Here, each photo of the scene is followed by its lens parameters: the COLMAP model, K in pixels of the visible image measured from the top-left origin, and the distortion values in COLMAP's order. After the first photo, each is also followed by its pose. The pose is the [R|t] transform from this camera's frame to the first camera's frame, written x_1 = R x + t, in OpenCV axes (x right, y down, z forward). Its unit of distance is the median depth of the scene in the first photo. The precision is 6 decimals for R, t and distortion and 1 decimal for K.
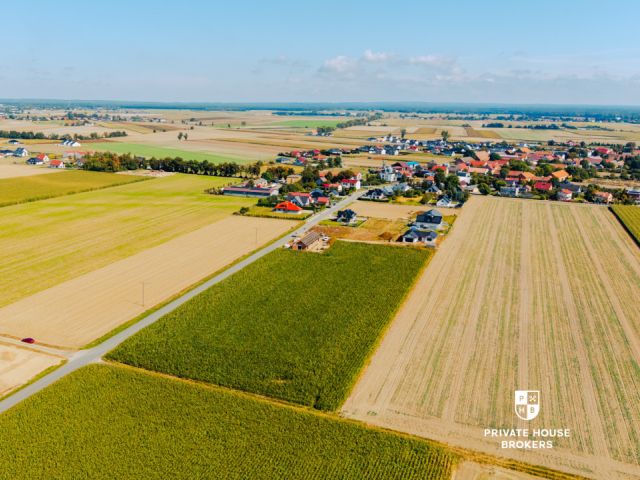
lens RADIAL K [[621.2, 0, 215.7], [0, 621.2, 241.6], [0, 0, 1]] dist [0.090545, -0.093341]
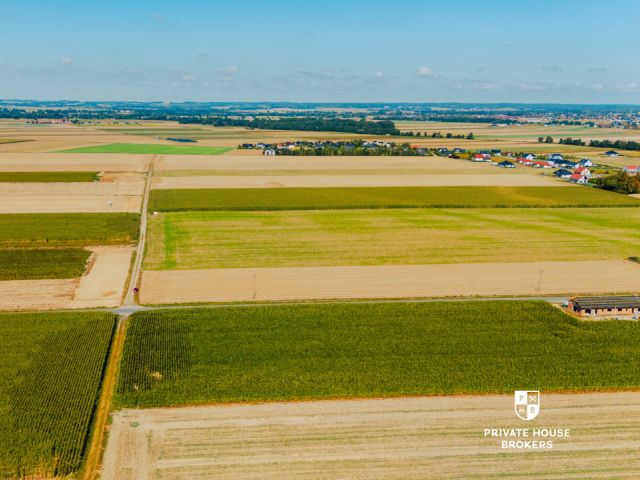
lens RADIAL K [[621.2, 0, 215.7], [0, 621.2, 241.6], [0, 0, 1]] dist [0.090545, -0.093341]
pose [[0.519965, 0.178565, -0.835315, 0.326306], [-0.189154, 0.977698, 0.091257, -0.033659], [0.832981, 0.110553, 0.542145, 0.170463]]
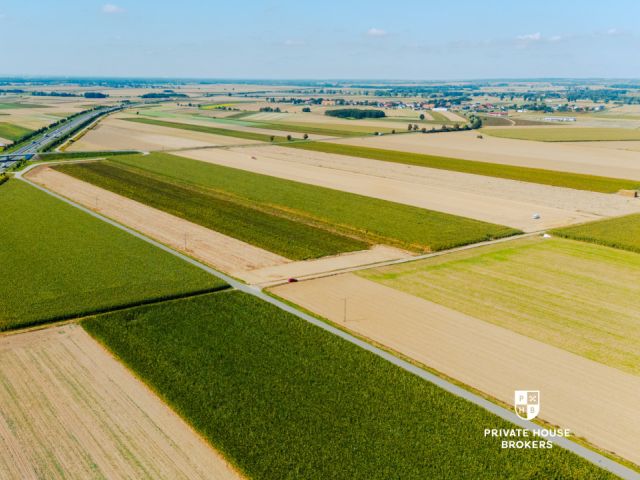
lens RADIAL K [[621.2, 0, 215.7], [0, 621.2, 241.6], [0, 0, 1]] dist [0.090545, -0.093341]
pose [[-0.531107, 0.199732, -0.823427, 0.367883], [-0.204240, 0.912986, 0.353189, -0.151026], [0.822321, 0.355758, -0.444100, 0.568381]]
